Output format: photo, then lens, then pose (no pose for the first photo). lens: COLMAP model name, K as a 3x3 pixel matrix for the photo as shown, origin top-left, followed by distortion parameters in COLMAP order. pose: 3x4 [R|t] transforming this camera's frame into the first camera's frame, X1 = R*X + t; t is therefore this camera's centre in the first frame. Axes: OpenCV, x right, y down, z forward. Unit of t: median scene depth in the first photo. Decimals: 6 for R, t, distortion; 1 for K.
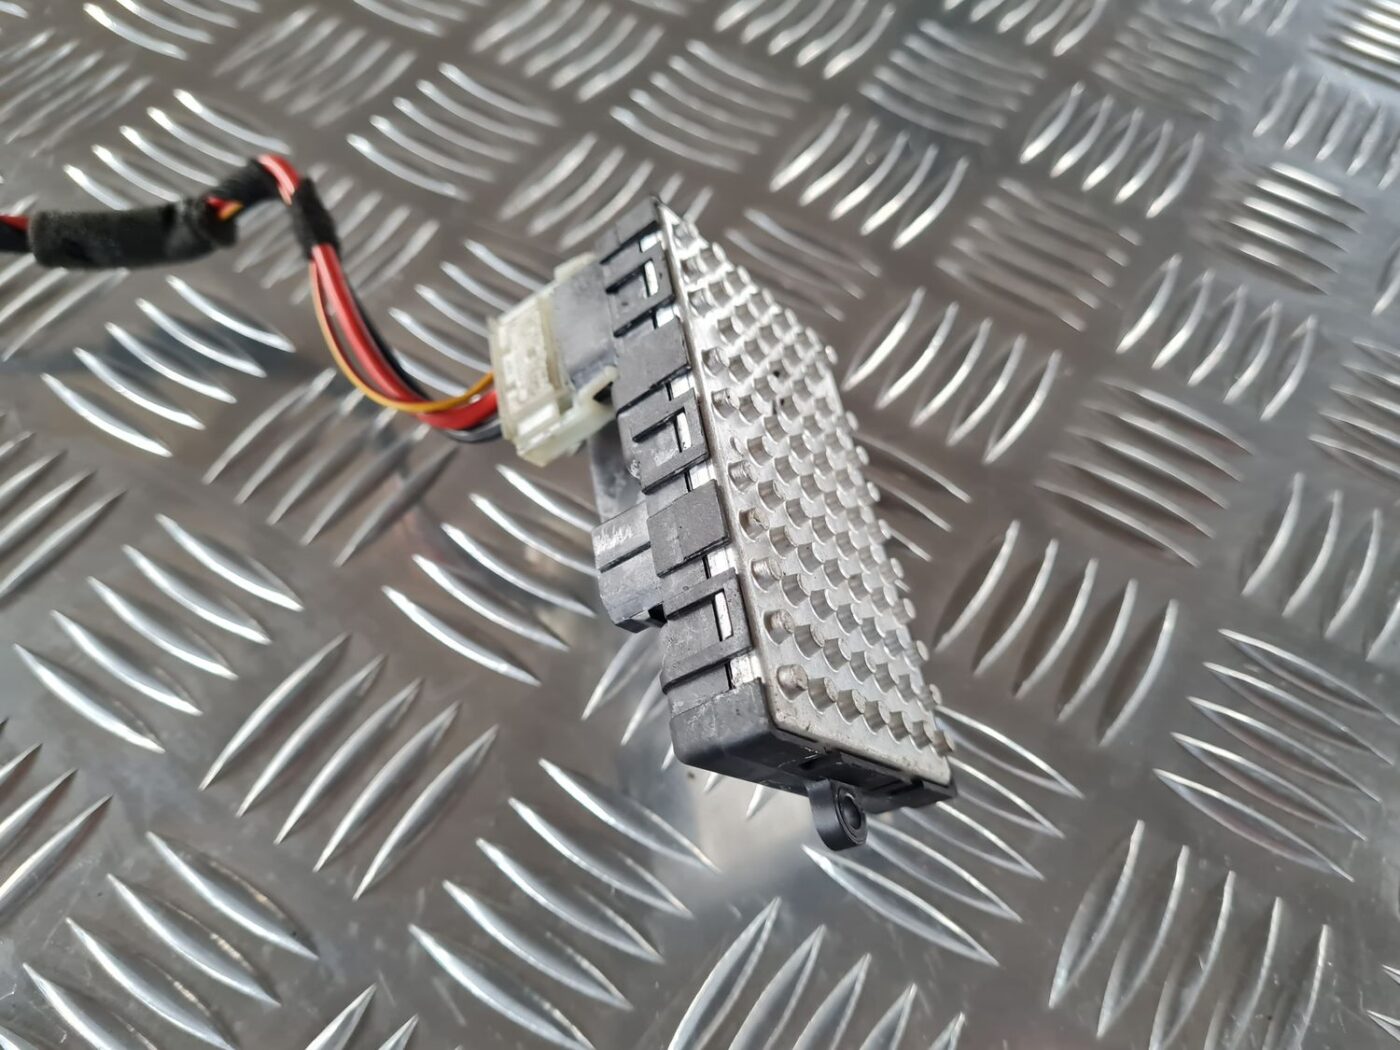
lens RADIAL K [[1049.9, 0, 696.7], [0, 1049.9, 539.2], [0, 0, 1]] dist [-0.023744, 0.010038]
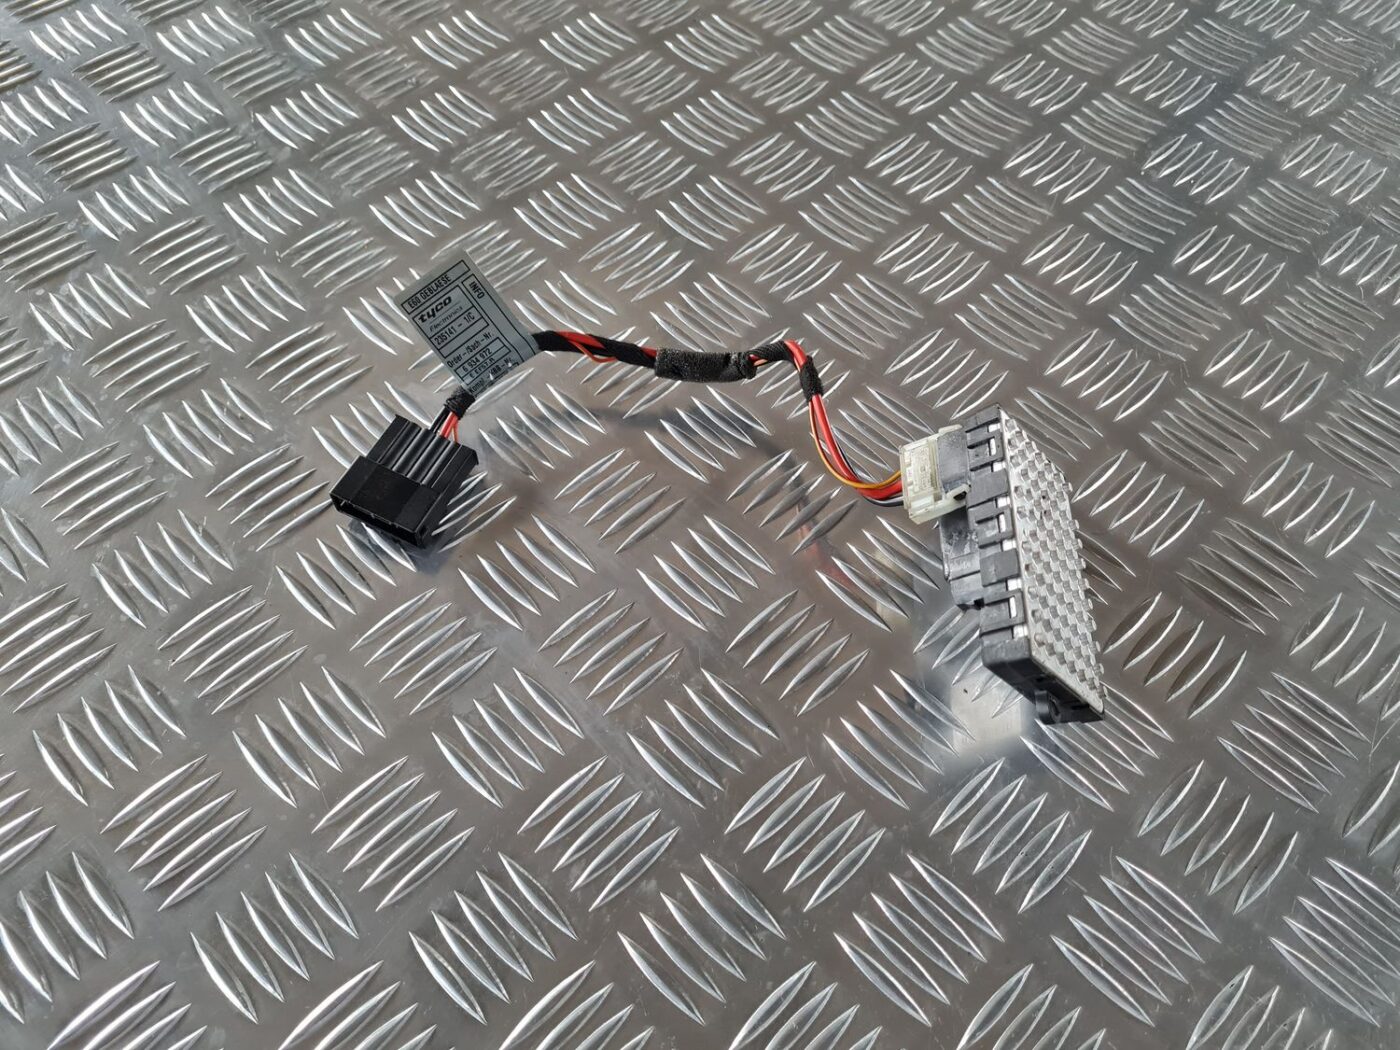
lens RADIAL K [[1049.9, 0, 694.1], [0, 1049.9, 518.1], [0, 0, 1]] dist [-0.023744, 0.010038]
pose [[0.973783, 0.158207, -0.163456, -0.245356], [-0.164202, 0.986141, -0.023749, 0.038802], [0.157433, 0.049966, 0.986265, -1.089927]]
